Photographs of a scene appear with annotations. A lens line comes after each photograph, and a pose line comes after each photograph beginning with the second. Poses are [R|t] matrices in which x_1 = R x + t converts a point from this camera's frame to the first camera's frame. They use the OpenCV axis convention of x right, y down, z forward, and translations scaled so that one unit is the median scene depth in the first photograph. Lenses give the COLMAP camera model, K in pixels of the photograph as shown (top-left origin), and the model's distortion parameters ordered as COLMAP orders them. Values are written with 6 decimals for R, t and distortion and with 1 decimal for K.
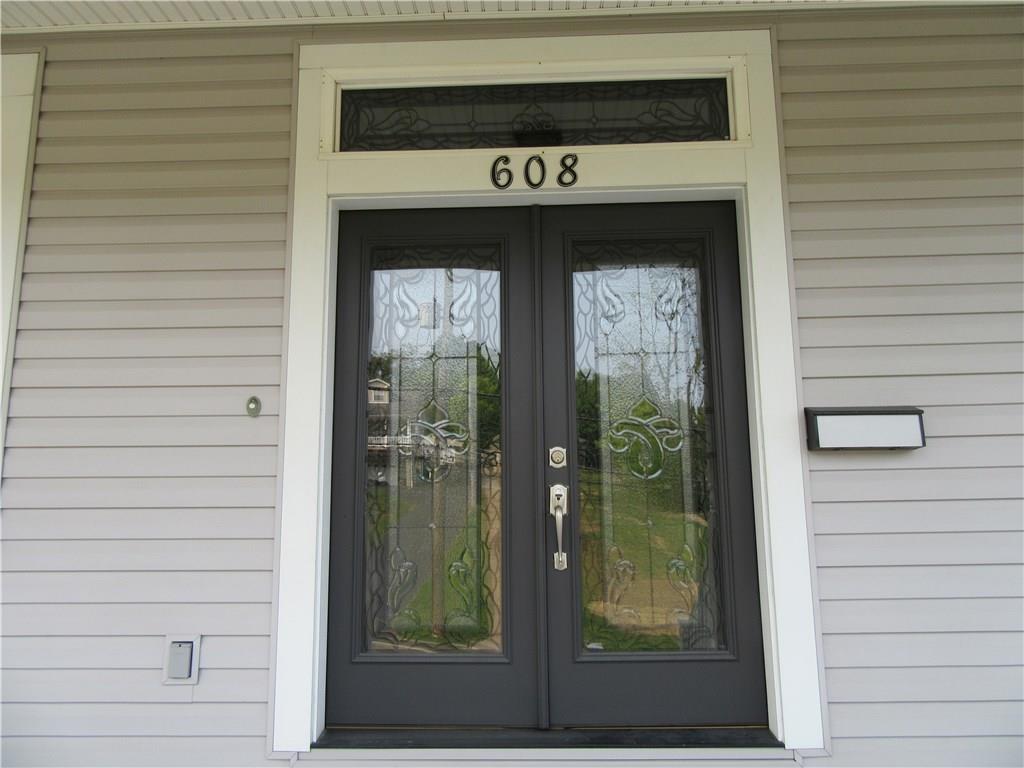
lens RADIAL K [[761.1, 0, 511.2], [0, 761.1, 380.2], [0, 0, 1]] dist [0.000150, -0.013368]
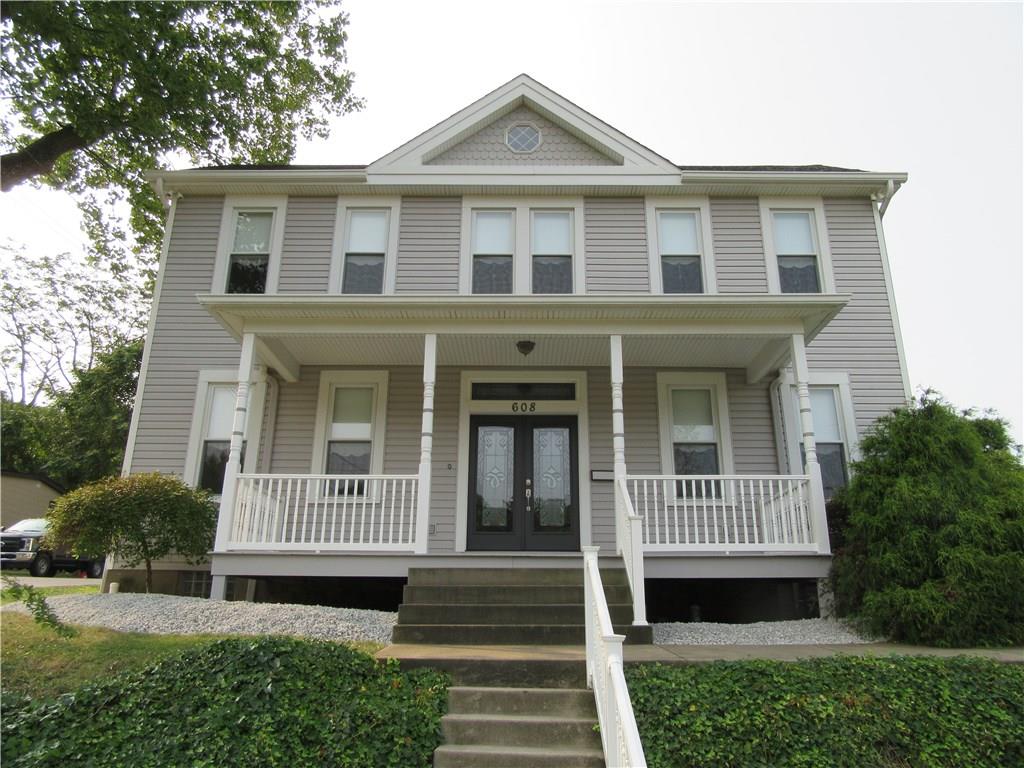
lens RADIAL K [[761.1, 0, 512.2], [0, 761.1, 382.9], [0, 0, 1]] dist [0.000150, -0.013368]
pose [[0.999441, 0.026939, 0.019809, -0.103785], [-0.023016, 0.983962, -0.176889, 0.275865], [-0.024257, 0.176334, 0.984031, -2.718581]]
